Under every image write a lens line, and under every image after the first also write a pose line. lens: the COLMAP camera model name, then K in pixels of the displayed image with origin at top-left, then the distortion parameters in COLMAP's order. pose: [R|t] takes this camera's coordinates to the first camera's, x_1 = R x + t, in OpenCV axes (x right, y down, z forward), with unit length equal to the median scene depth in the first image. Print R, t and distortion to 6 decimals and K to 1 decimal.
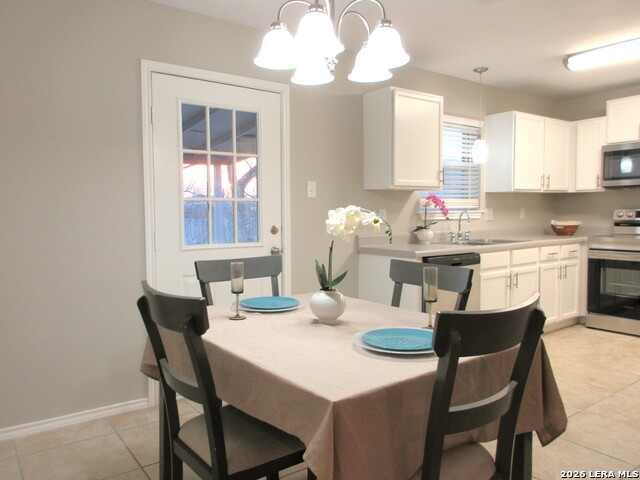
lens RADIAL K [[498.0, 0, 320.0], [0, 498.0, 240.0], [0, 0, 1]] dist [0.008188, 0.010404]
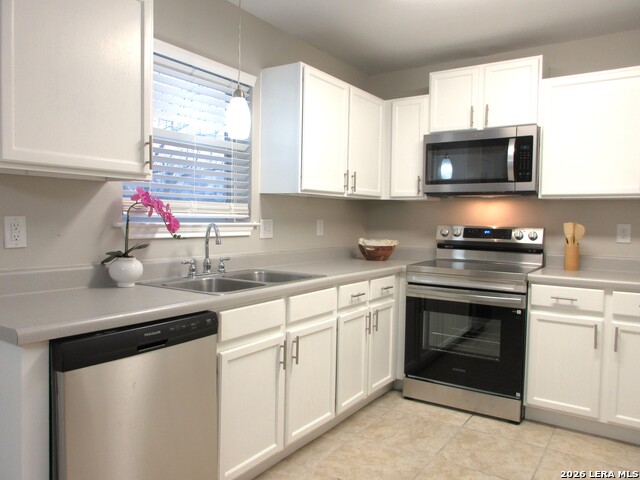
lens RADIAL K [[478.8, 0, 320.0], [0, 478.8, 240.0], [0, 0, 1]] dist [0.003904, 0.004166]
pose [[0.944708, 0.011063, 0.327727, 0.213288], [-0.007216, 0.999890, -0.012953, -0.031439], [-0.327834, 0.009872, 0.944684, 0.426827]]
